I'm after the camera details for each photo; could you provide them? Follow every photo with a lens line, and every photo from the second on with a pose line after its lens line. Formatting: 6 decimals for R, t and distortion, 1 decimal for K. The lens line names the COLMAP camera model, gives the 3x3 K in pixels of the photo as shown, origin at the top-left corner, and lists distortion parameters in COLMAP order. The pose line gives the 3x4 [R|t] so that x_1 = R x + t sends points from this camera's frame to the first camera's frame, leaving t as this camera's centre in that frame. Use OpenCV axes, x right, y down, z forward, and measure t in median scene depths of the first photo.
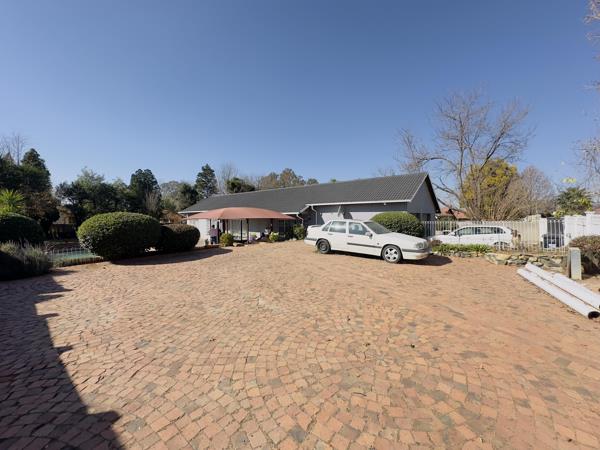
lens RADIAL K [[233.9, 0, 298.9], [0, 233.9, 222.4], [0, 0, 1]] dist [0.002409, 0.000240]
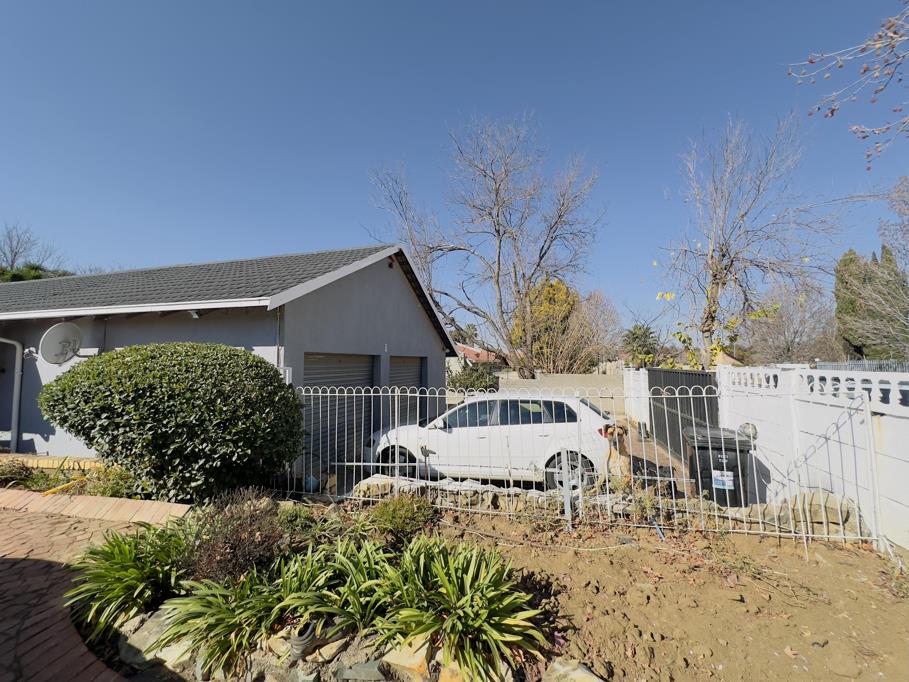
lens RADIAL K [[354.4, 0, 452.8], [0, 354.4, 337.0], [0, 0, 1]] dist [0.002409, 0.000240]
pose [[0.916628, 0.029698, 0.398637, 0.249070], [0.011067, 0.994969, -0.099570, -0.007846], [-0.399589, 0.095680, 0.911688, 0.291006]]
